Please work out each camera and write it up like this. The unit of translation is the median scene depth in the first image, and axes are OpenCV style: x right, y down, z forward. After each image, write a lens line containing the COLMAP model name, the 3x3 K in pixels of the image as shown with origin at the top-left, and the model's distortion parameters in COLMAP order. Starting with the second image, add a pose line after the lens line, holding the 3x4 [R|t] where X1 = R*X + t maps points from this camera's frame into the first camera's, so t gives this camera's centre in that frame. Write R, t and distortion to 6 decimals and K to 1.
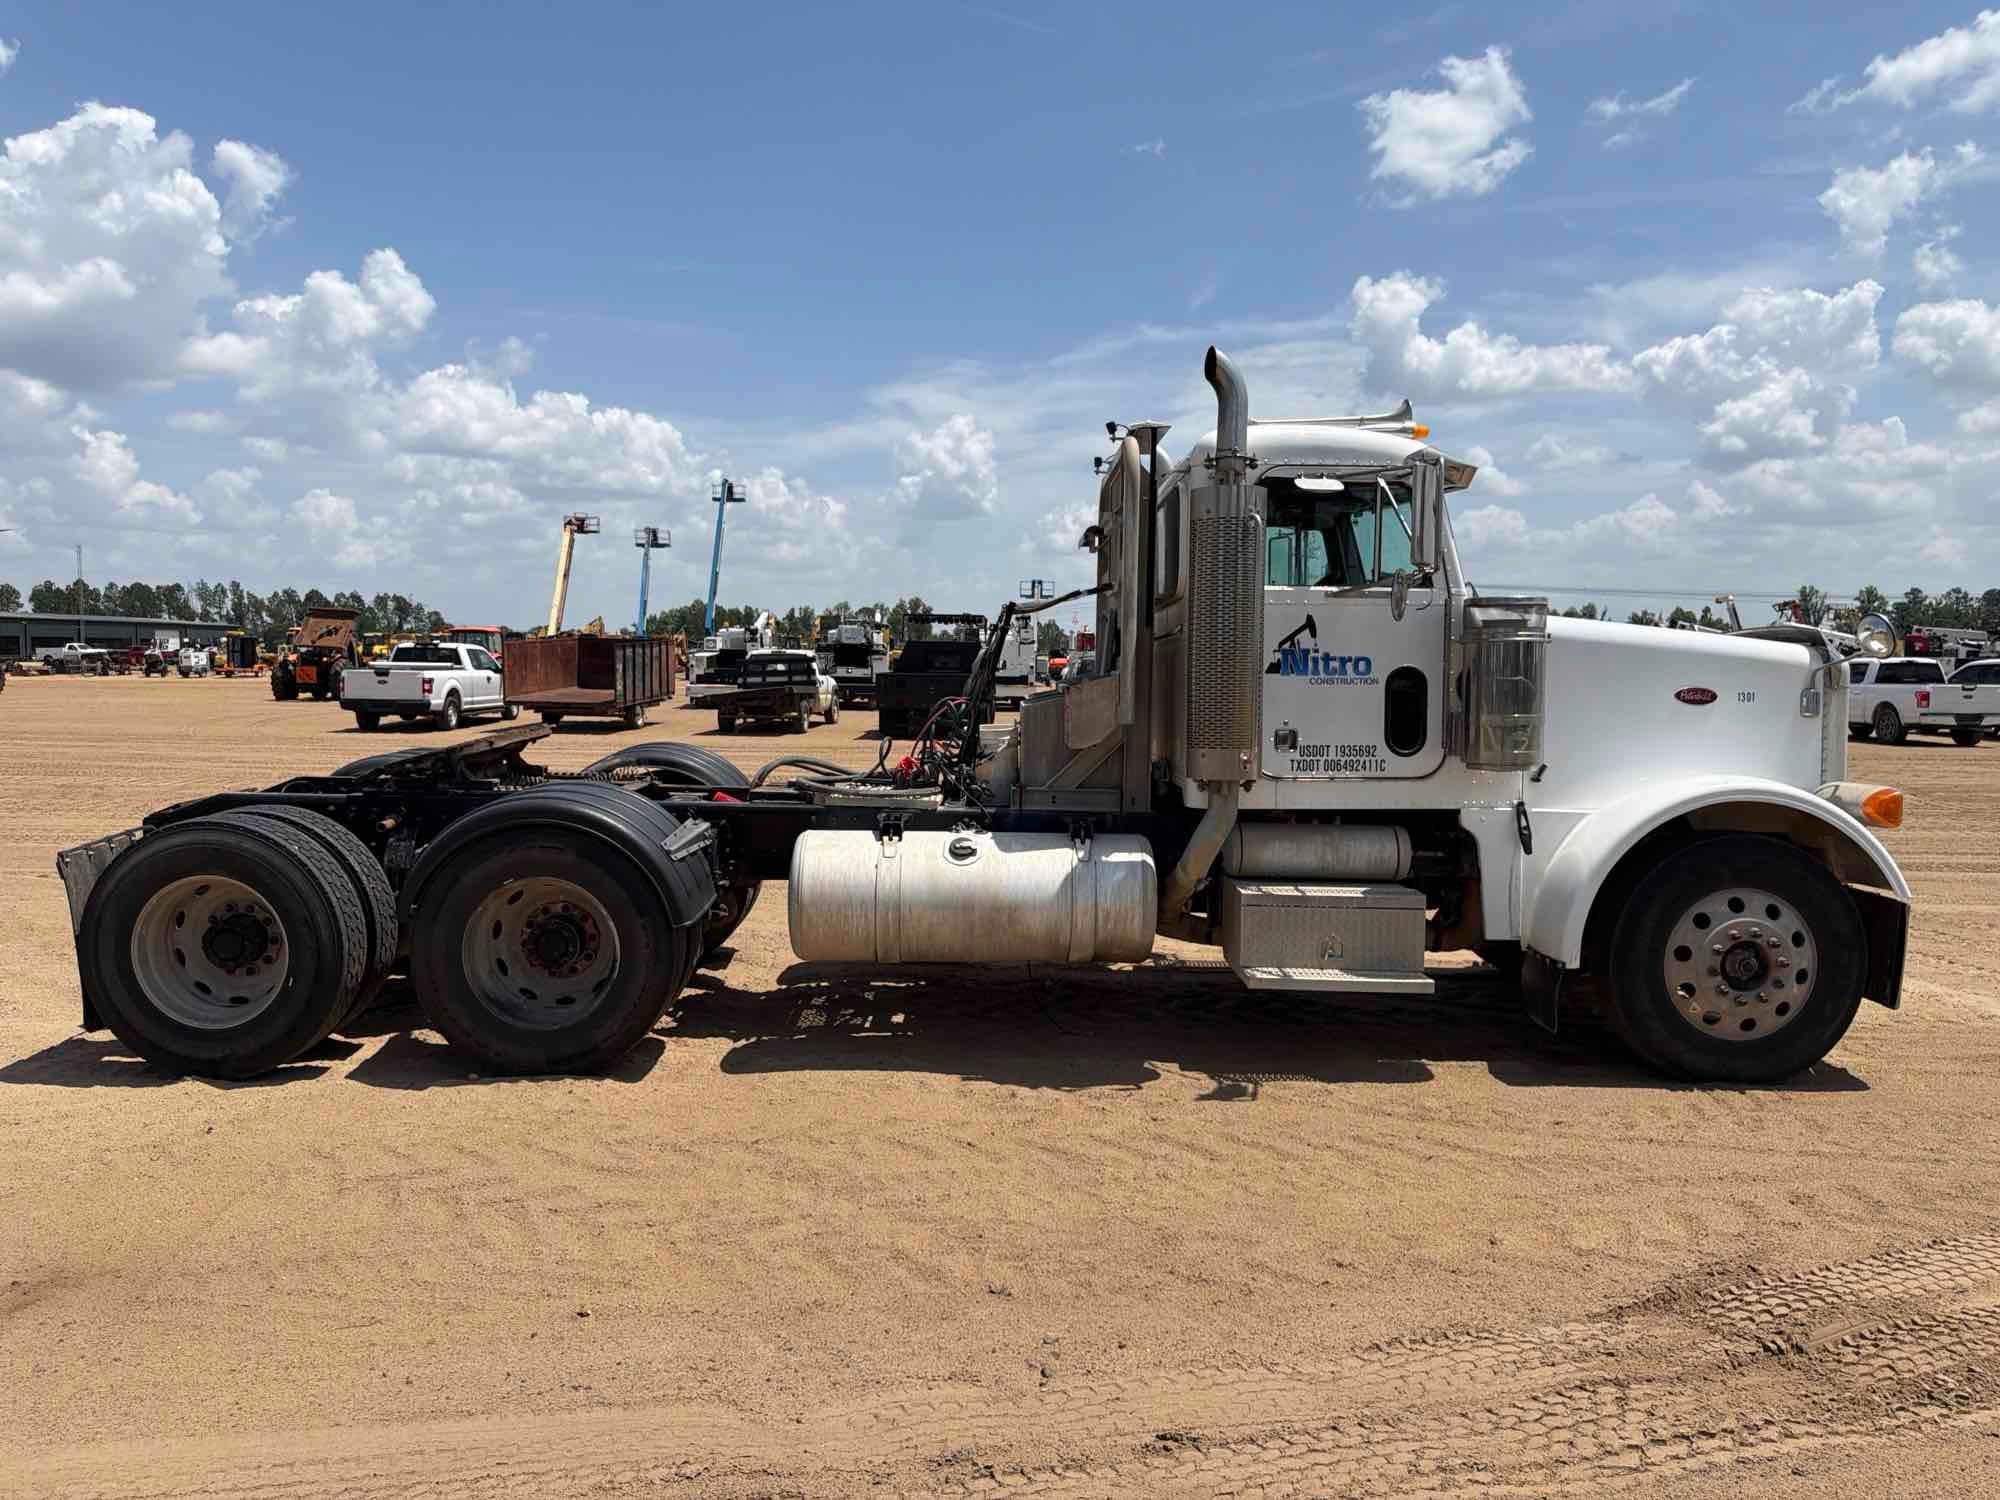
lens RADIAL K [[1417.4, 0, 1007.1], [0, 1417.4, 738.0], [0, 0, 1]] dist [0.036078, -0.057966]
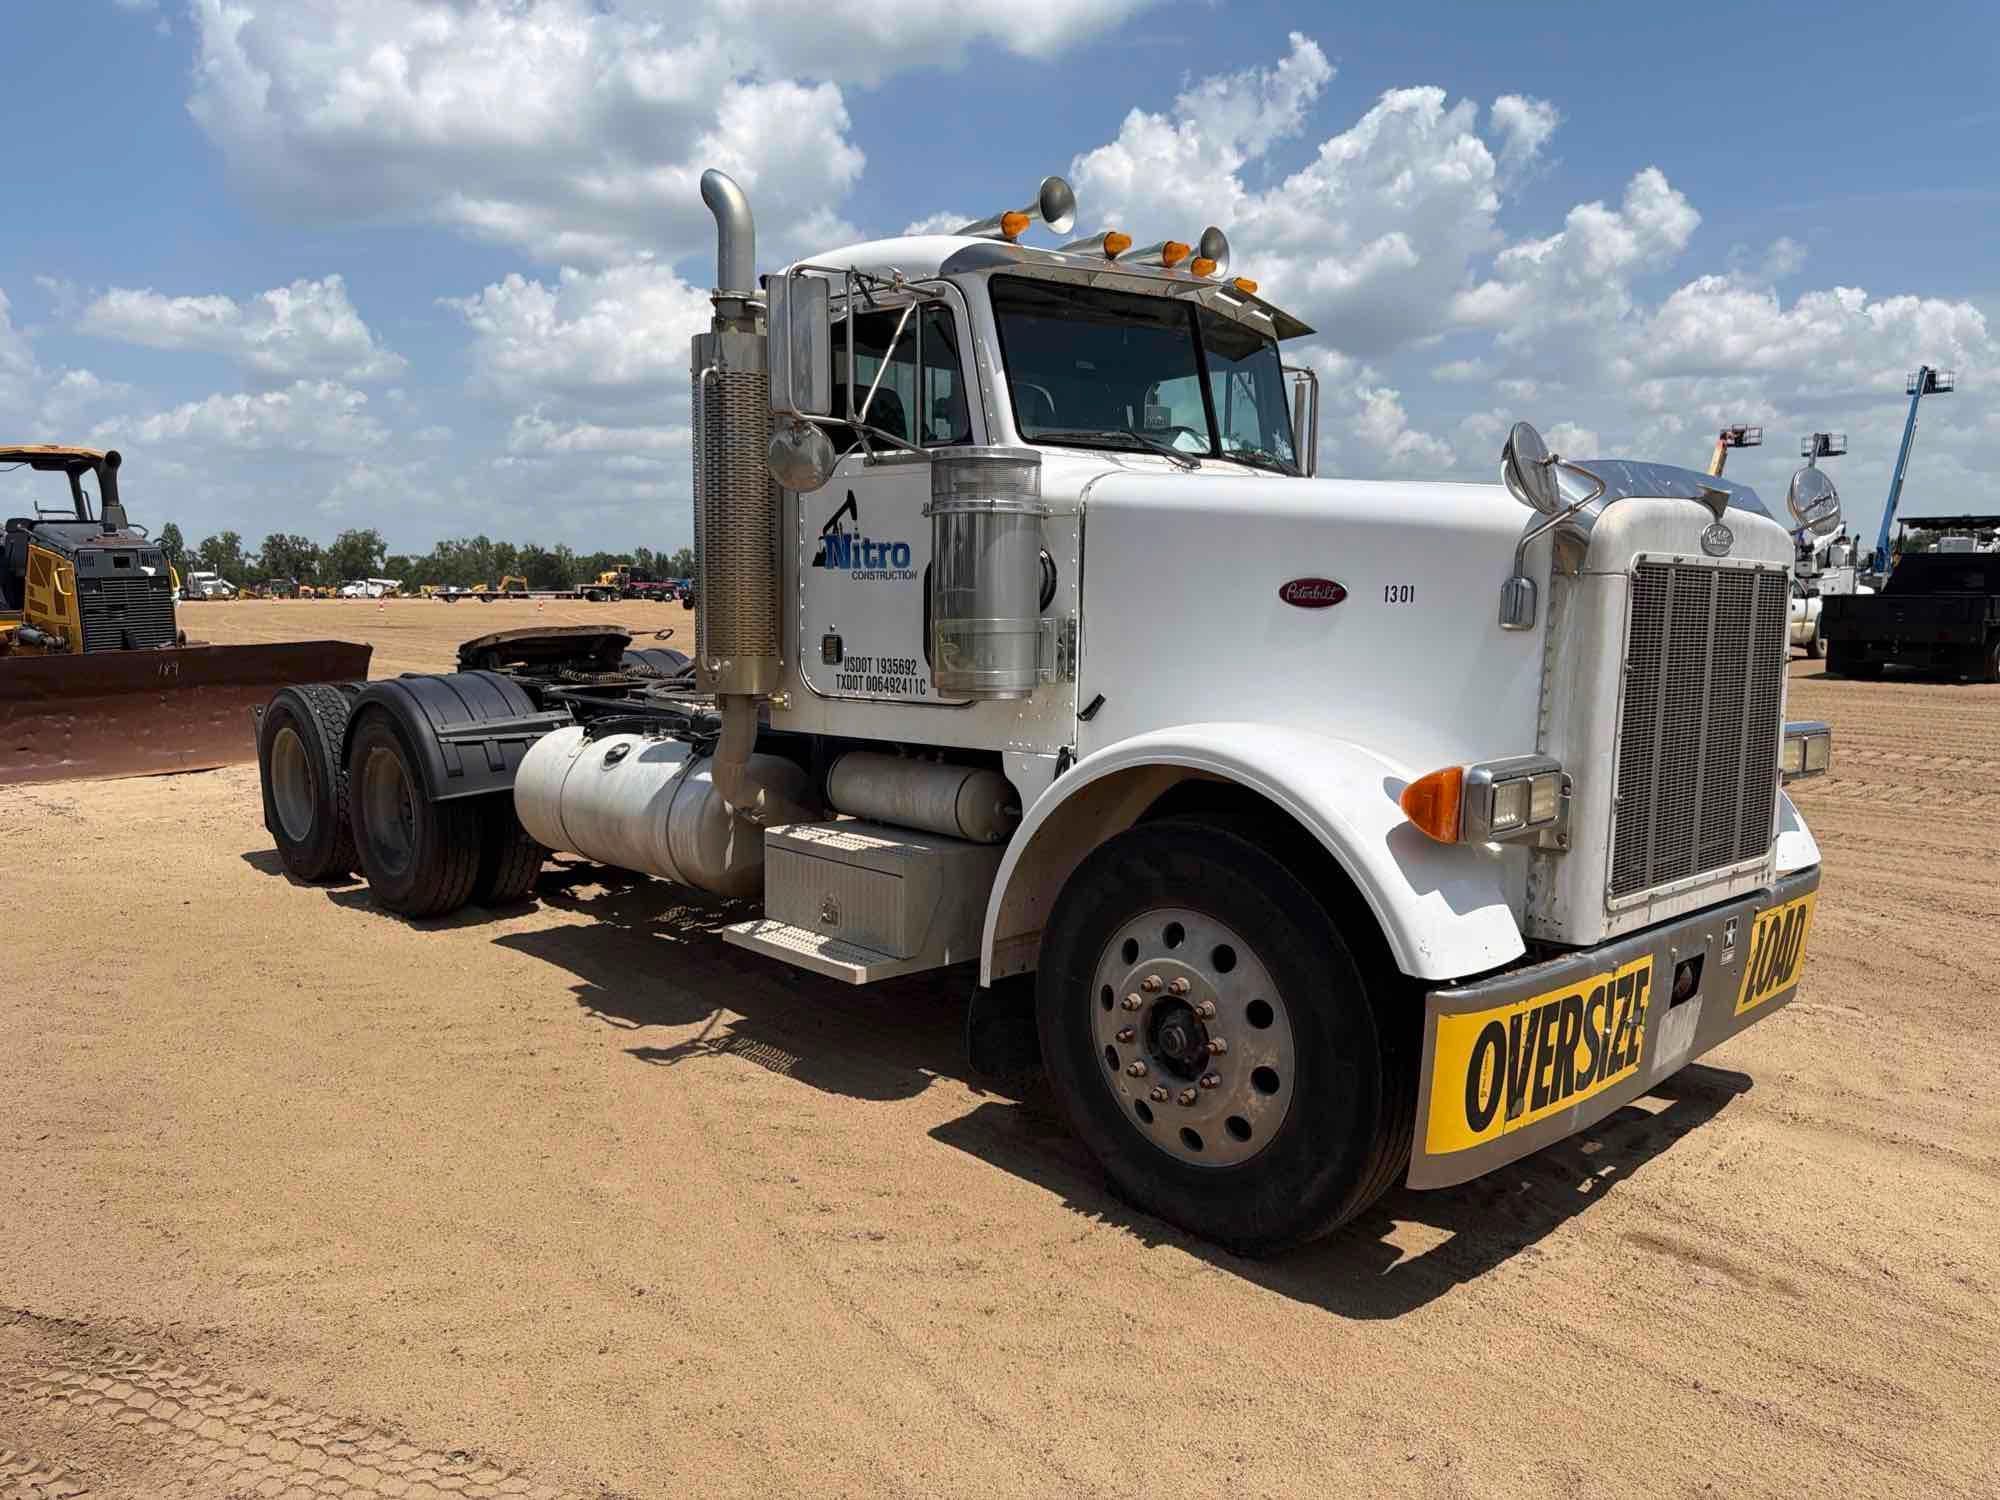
lens RADIAL K [[1417.4, 0, 1000.6], [0, 1417.4, 741.4], [0, 0, 1]] dist [0.036078, -0.057966]
pose [[0.696387, 0.068565, -0.714384, 0.838592], [-0.031521, 0.997387, 0.065001, -0.001898], [0.716974, -0.022748, 0.696729, 0.503788]]
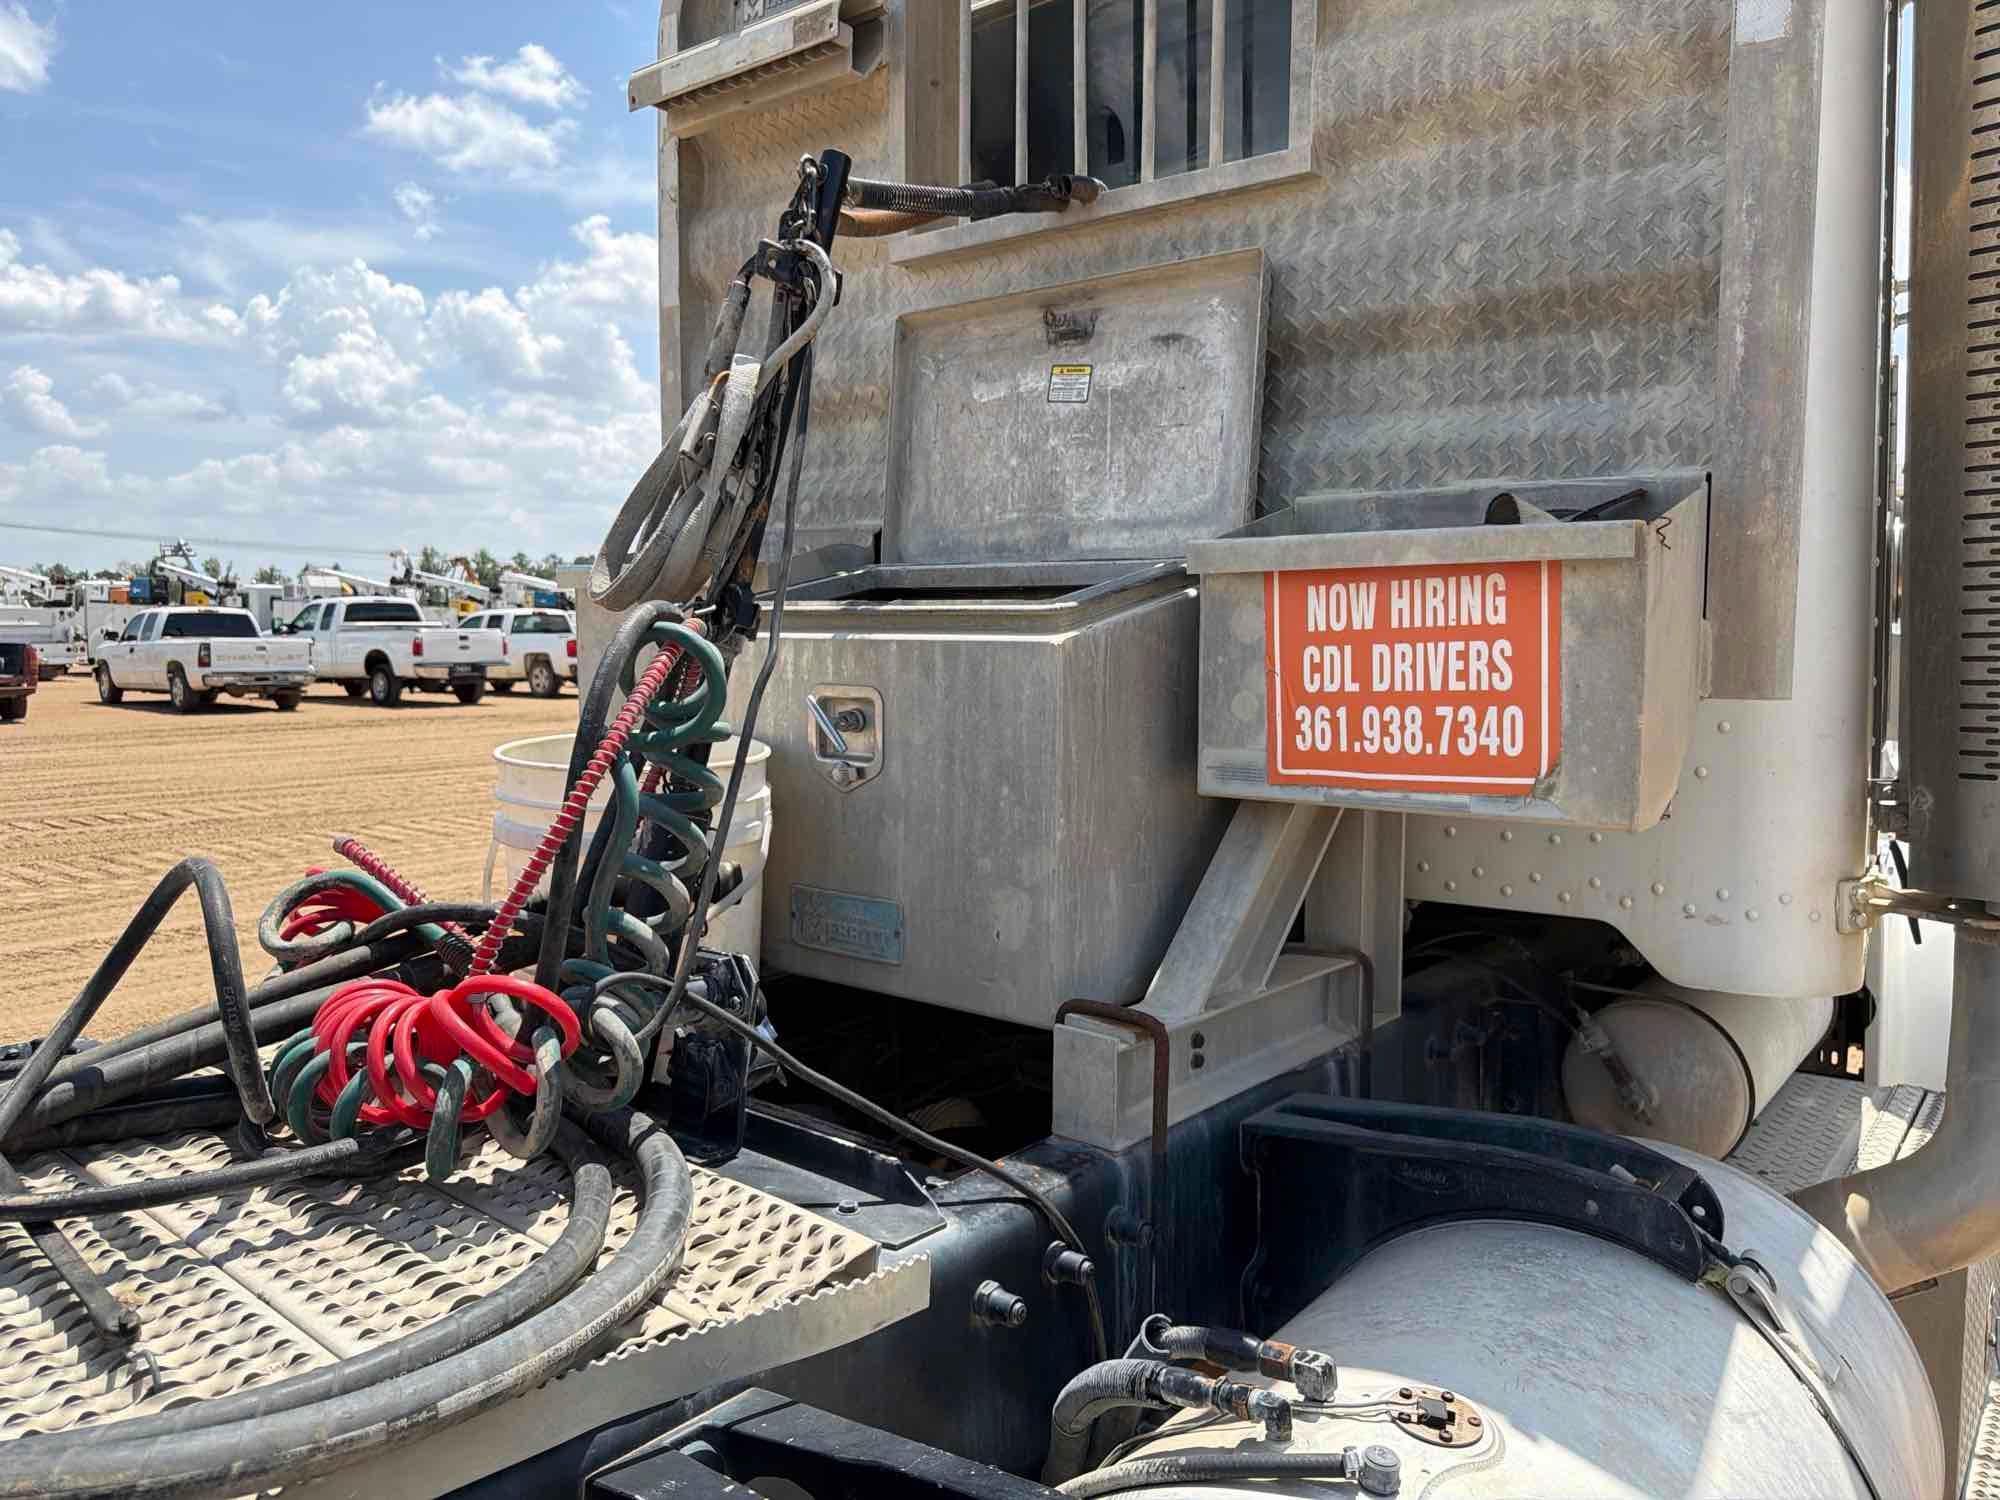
lens RADIAL K [[1417.4, 0, 994.9], [0, 1417.4, 741.8], [0, 0, 1]] dist [0.036078, -0.057966]
pose [[0.628410, -0.068304, 0.774878, -0.121783], [0.043803, 0.997664, 0.052418, -0.016948], [-0.776648, 0.001002, 0.629934, 0.930661]]
